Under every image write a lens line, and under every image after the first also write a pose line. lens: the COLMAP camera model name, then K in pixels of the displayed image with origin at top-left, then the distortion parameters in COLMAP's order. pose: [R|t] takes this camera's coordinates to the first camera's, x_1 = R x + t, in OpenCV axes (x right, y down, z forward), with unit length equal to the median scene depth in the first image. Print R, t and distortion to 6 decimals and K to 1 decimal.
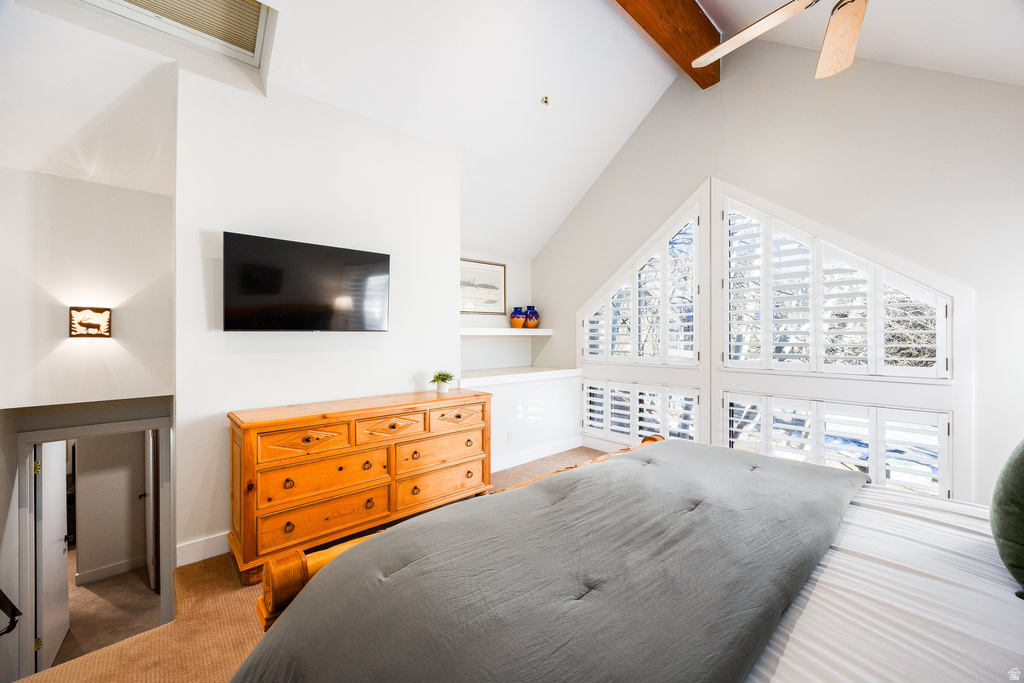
lens RADIAL K [[396.3, 0, 527.7], [0, 396.3, 337.8], [0, 0, 1]] dist [-0.001488, -0.000283]
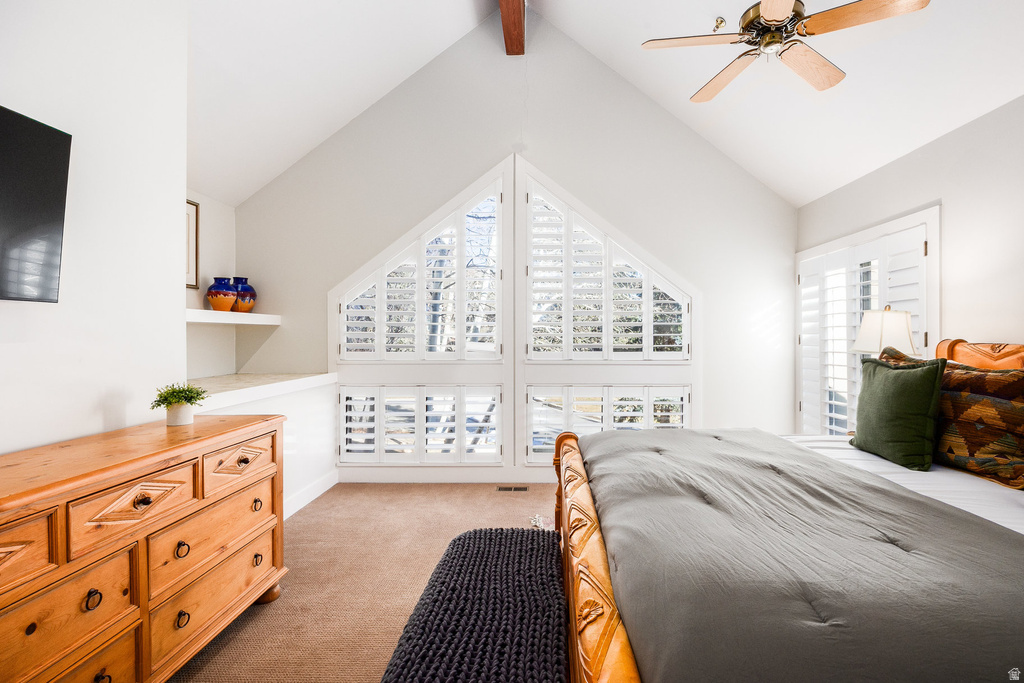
lens RADIAL K [[485.2, 0, 543.0], [0, 485.2, 338.2], [0, 0, 1]] dist [-0.010989, -0.001031]
pose [[0.681337, -0.001505, 0.731968, -0.366397], [0.001545, 0.999999, 0.000618, 0.025014], [-0.731968, 0.000709, 0.681338, 0.218441]]
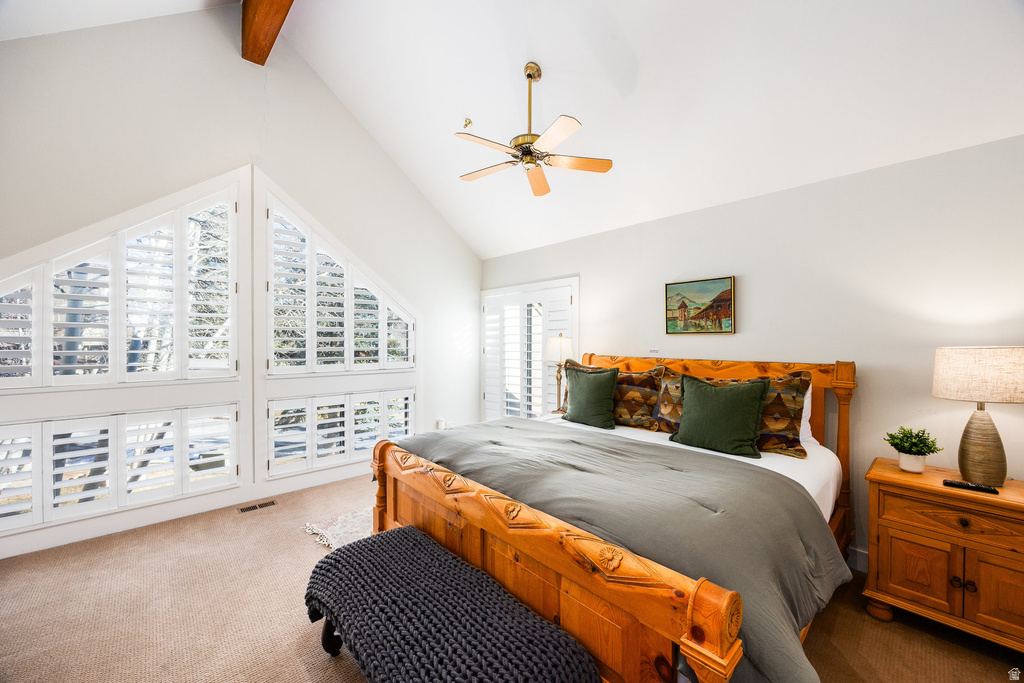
lens RADIAL K [[396.3, 0, 506.1], [0, 396.3, 344.3], [0, 0, 1]] dist [-0.001488, -0.000283]
pose [[0.013464, -0.010980, 0.999849, -0.499949], [0.001113, 0.999939, 0.010966, -0.009737], [-0.999909, 0.000965, 0.013476, 0.482687]]
